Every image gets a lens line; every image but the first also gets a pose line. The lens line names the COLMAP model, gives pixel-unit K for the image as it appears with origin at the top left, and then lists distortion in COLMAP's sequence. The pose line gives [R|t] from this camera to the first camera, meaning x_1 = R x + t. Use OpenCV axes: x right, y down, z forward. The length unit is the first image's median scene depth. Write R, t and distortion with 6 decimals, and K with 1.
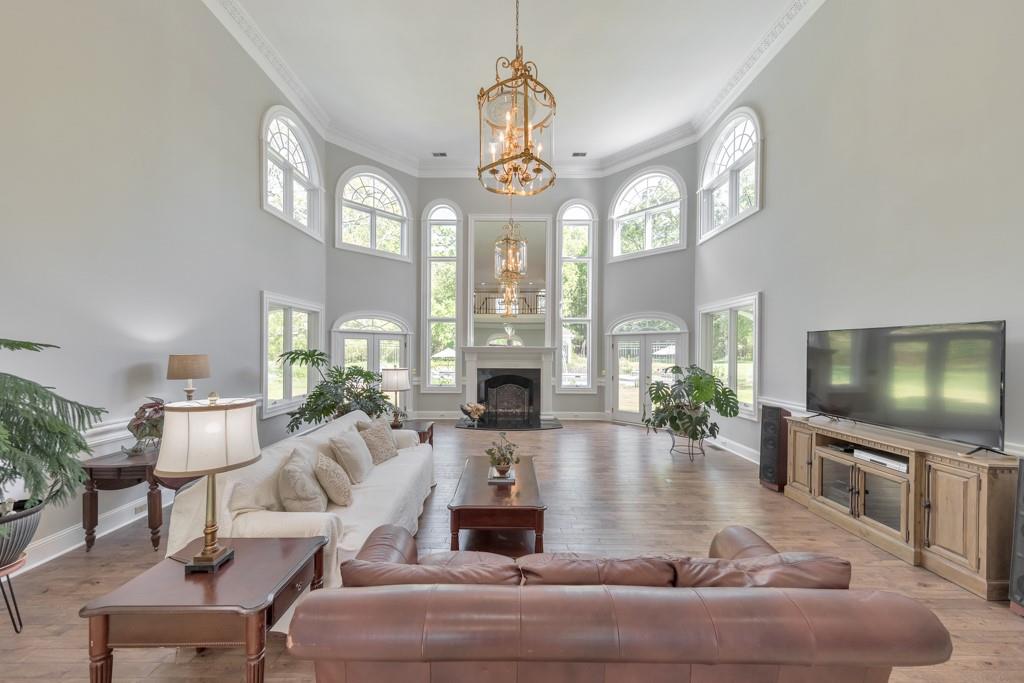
lens RADIAL K [[349.5, 0, 507.3], [0, 349.5, 351.7], [0, 0, 1]] dist [-0.000969, -0.000137]
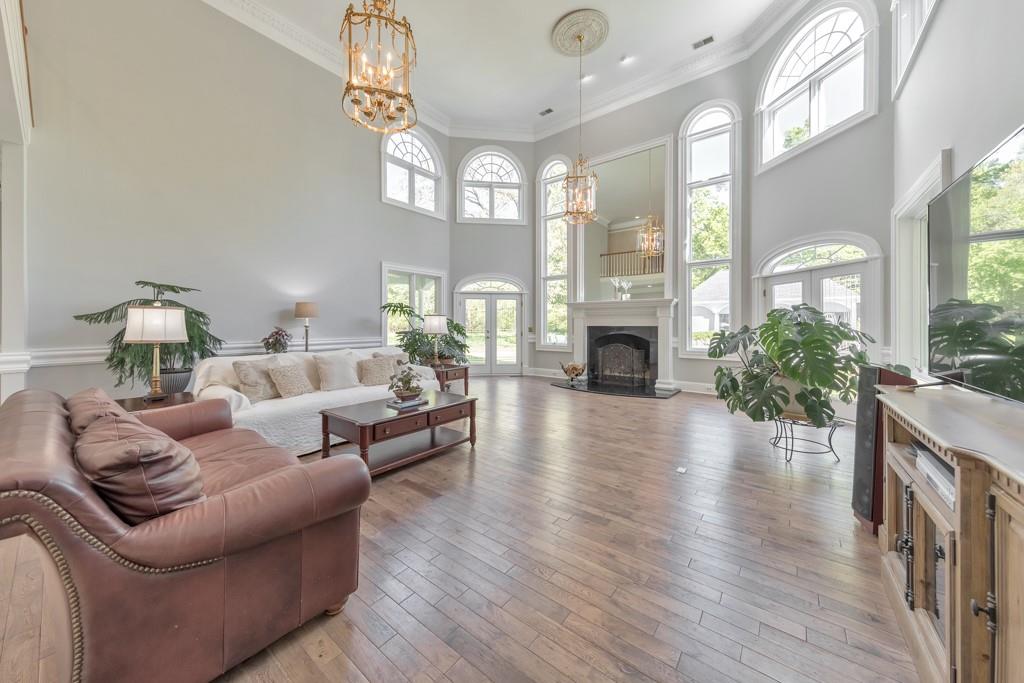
lens RADIAL K [[349.5, 0, 503.0], [0, 349.5, 323.2], [0, 0, 1]] dist [-0.000969, -0.000137]
pose [[0.788655, -0.006178, -0.614805, 0.321127], [0.002401, 0.999973, -0.006969, 0.048048], [0.614831, 0.004020, 0.788649, 0.136263]]
